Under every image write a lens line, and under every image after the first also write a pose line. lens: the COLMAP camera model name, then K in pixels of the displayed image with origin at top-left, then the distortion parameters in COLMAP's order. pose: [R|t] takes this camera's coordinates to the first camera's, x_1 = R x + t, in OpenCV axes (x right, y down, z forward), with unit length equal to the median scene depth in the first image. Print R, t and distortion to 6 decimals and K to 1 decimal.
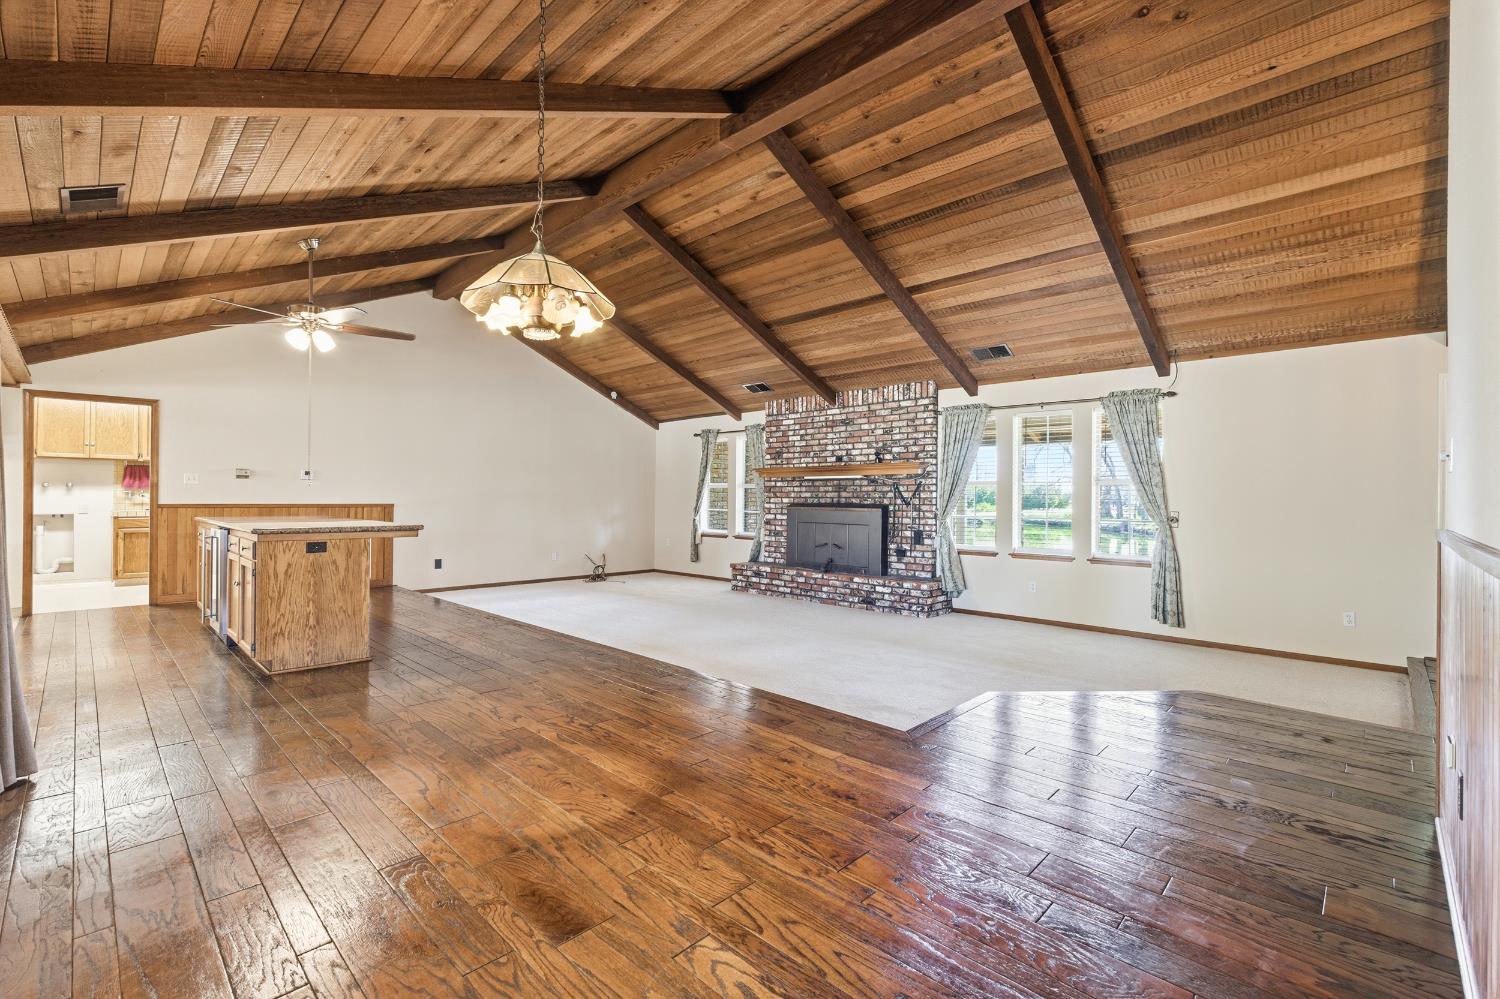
lens RADIAL K [[665.5, 0, 748.2], [0, 665.5, 499.7], [0, 0, 1]] dist [-0.013100, 0.001432]
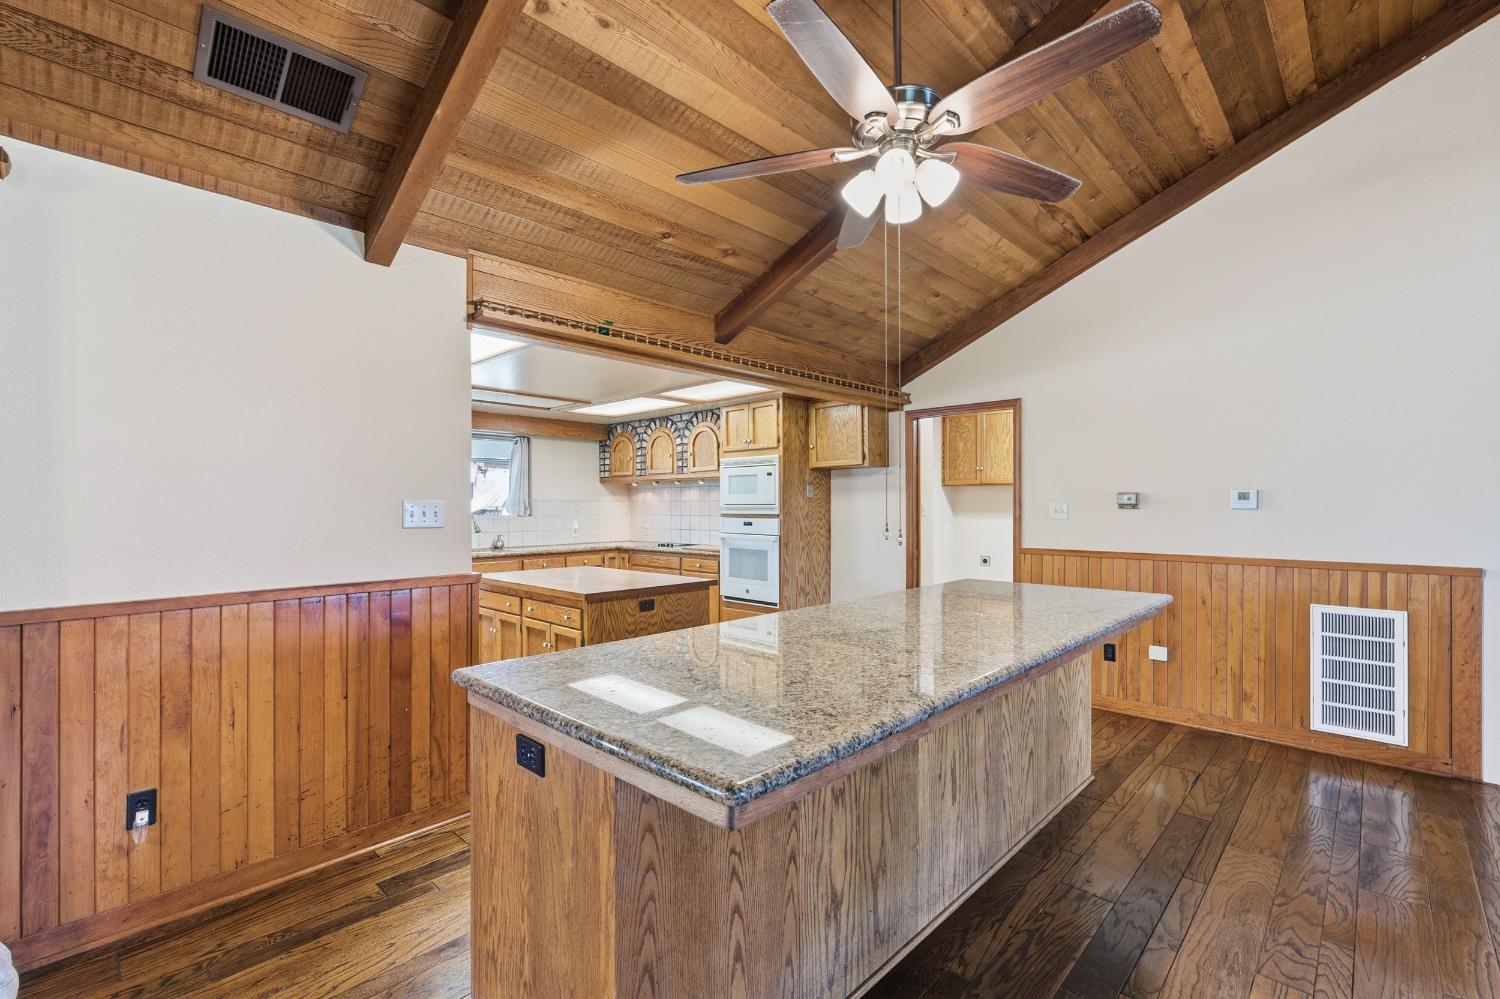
lens RADIAL K [[665.5, 0, 753.6], [0, 665.5, 501.7], [0, 0, 1]] dist [-0.013100, 0.001432]
pose [[0.016781, -0.012550, -0.999780, -0.300450], [-0.002041, 0.999919, -0.012586, -0.049500], [0.999857, 0.002252, 0.016754, 1.062031]]
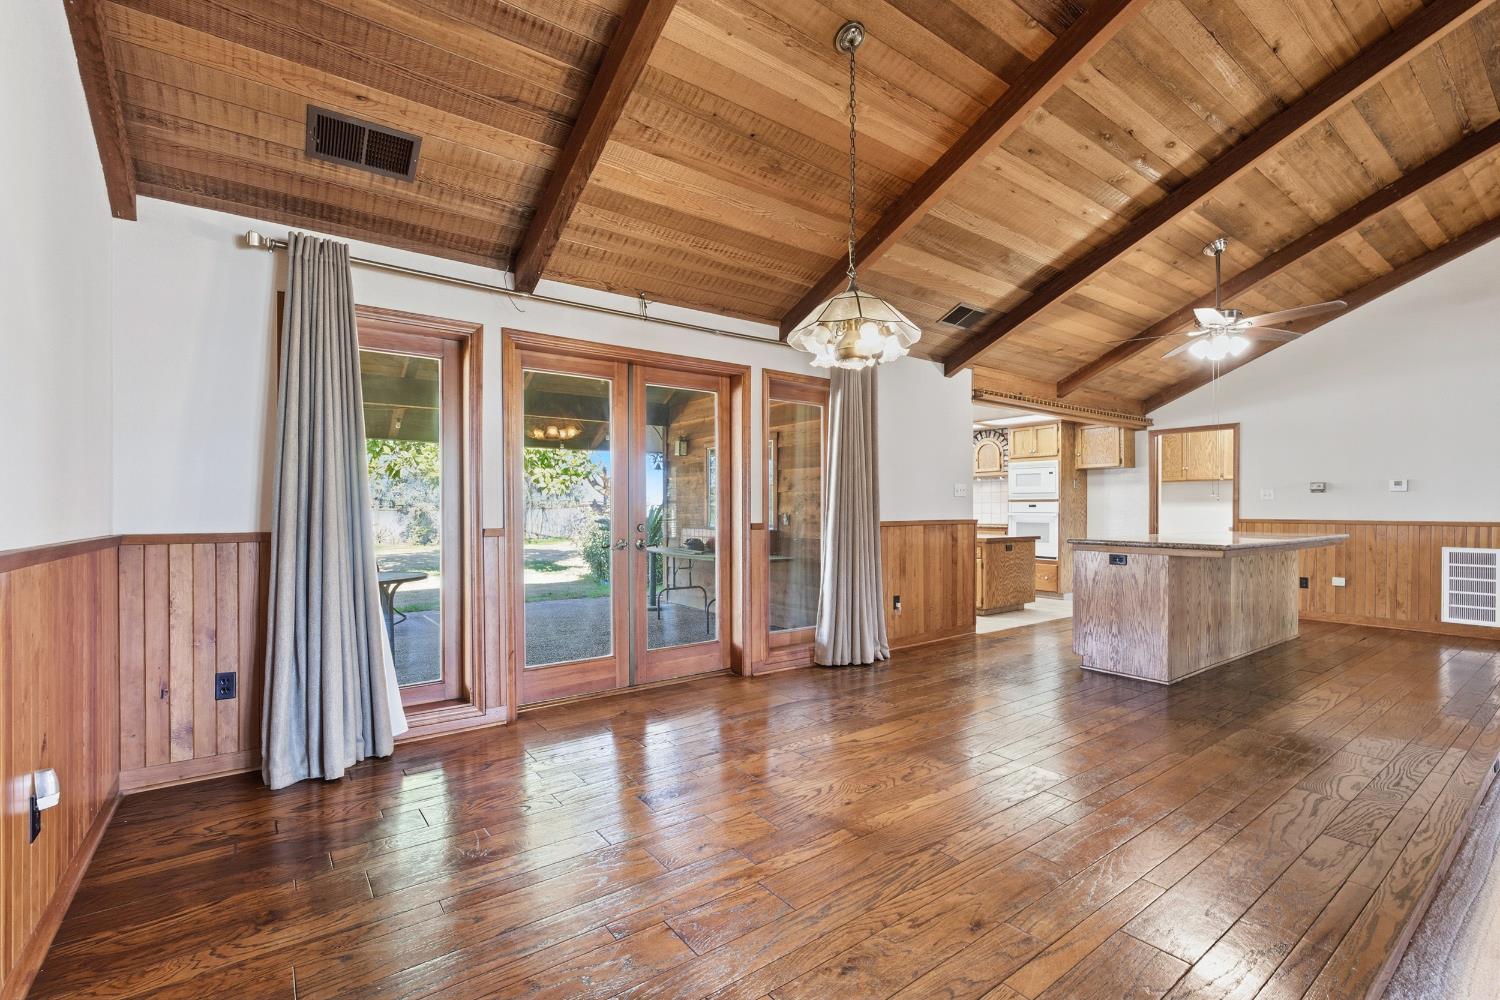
lens RADIAL K [[665.5, 0, 748.6], [0, 665.5, 511.5], [0, 0, 1]] dist [-0.013100, 0.001432]
pose [[-0.156507, -0.003836, -0.987669, 0.454146], [-0.005673, 0.999979, -0.002985, 0.002682], [0.987661, 0.005136, -0.156526, 0.563894]]
